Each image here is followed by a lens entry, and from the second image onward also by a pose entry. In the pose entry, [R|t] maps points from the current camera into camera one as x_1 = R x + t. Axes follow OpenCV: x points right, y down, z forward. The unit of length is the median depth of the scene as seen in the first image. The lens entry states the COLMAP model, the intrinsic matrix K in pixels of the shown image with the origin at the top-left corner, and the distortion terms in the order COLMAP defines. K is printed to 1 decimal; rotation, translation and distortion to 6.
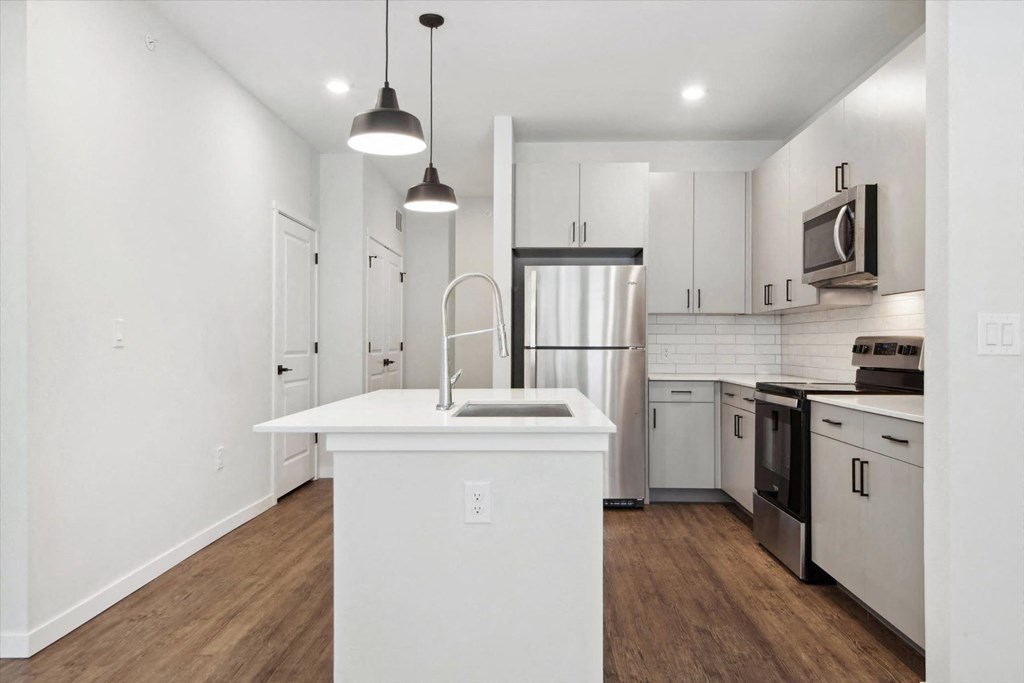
lens RADIAL K [[740.6, 0, 510.3], [0, 740.6, 341.5], [0, 0, 1]] dist [0.028054, -0.002581]
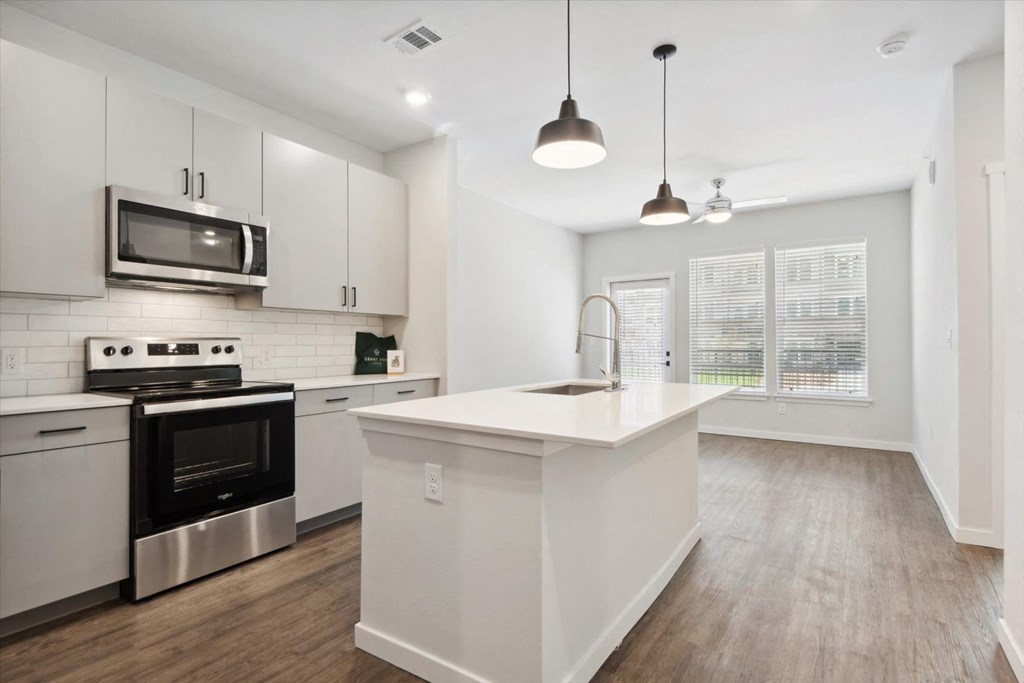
lens RADIAL K [[527.1, 0, 509.6], [0, 527.1, 339.1], [0, 0, 1]] dist [0.013044, -0.000268]
pose [[-0.846748, -0.001476, 0.531992, -0.261501], [-0.004148, 0.999984, -0.003827, -0.003201], [-0.531978, -0.005447, -0.846741, 1.150902]]
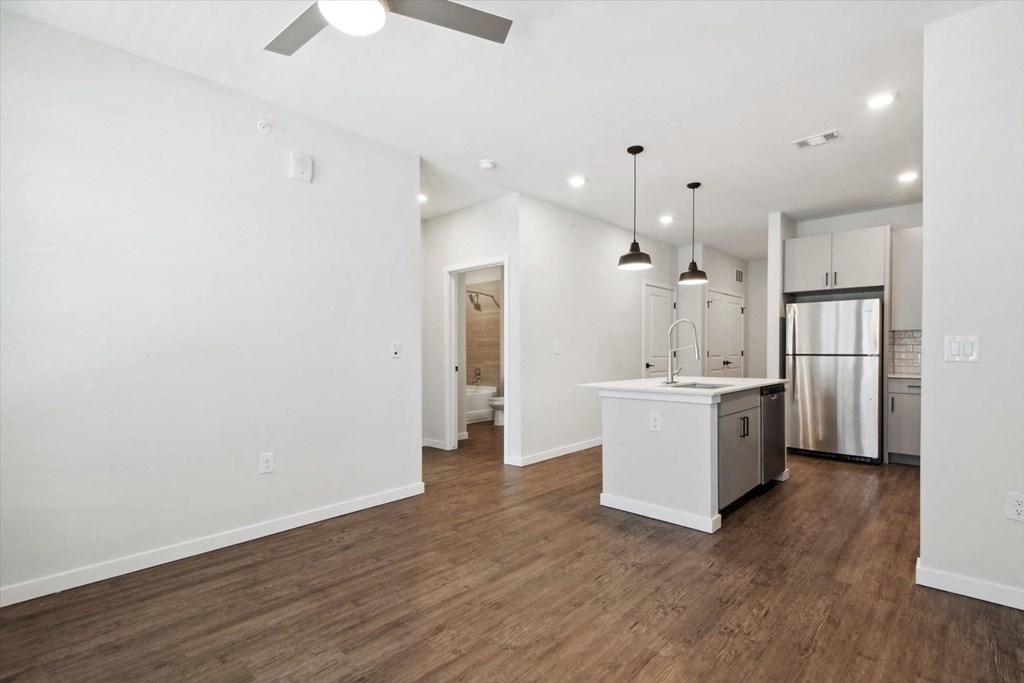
lens RADIAL K [[483.7, 0, 512.8], [0, 483.7, 355.1], [0, 0, 1]] dist [0.011738, -0.001929]
pose [[0.753251, 0.000817, -0.657733, 0.291316], [0.007572, 0.999922, 0.009914, -0.006665], [0.657690, -0.012448, 0.753186, -0.209174]]
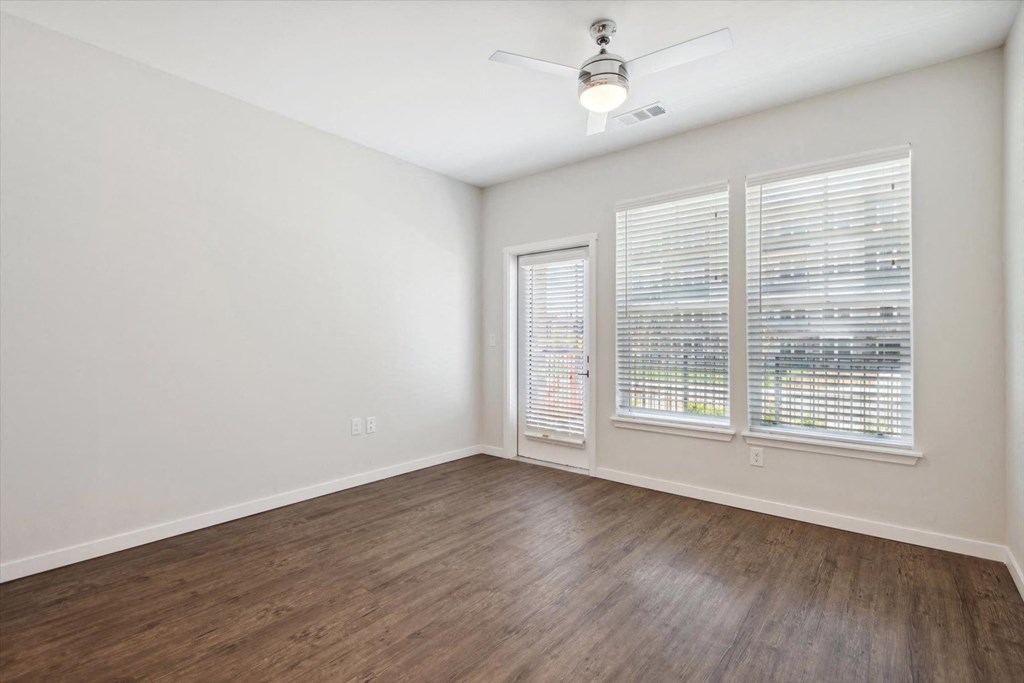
lens RADIAL K [[483.7, 0, 512.5], [0, 483.7, 337.1], [0, 0, 1]] dist [0.011738, -0.001929]
pose [[-0.796635, -0.002857, 0.604454, -0.278651], [-0.006783, 0.999968, -0.004214, -0.006237], [-0.604423, -0.007457, -0.796629, 0.458500]]
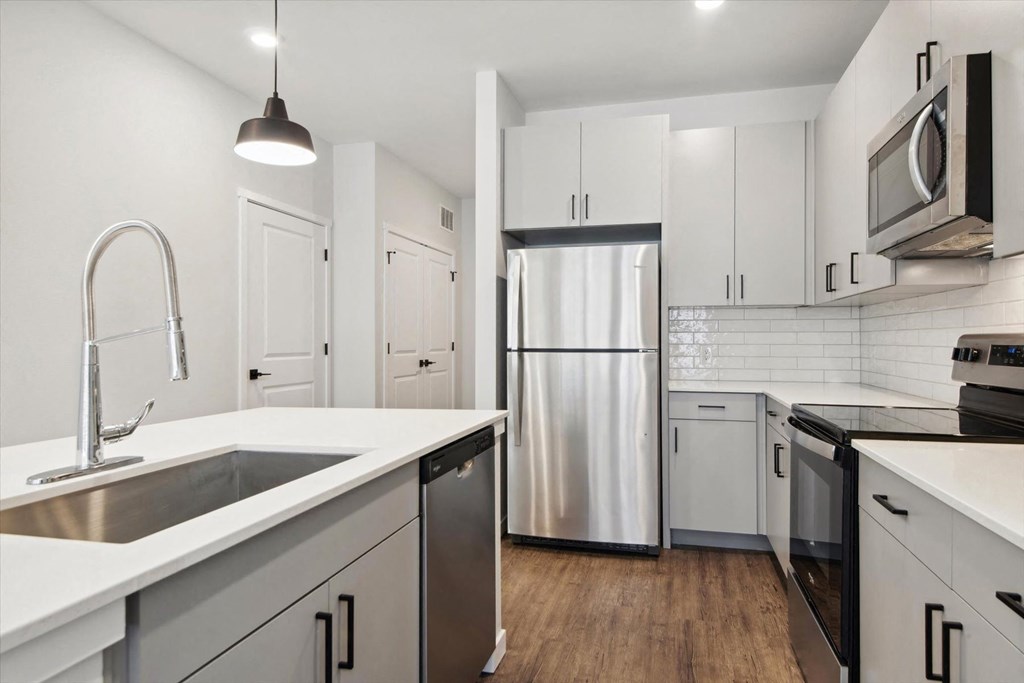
lens RADIAL K [[617.1, 0, 518.5], [0, 617.1, 341.0], [0, 0, 1]] dist [0.018032, -0.013516]
pose [[0.978242, -0.004016, -0.207427, 0.187969], [0.004619, 0.999986, 0.002425, -0.003657], [0.207414, -0.003330, 0.978247, 0.368862]]
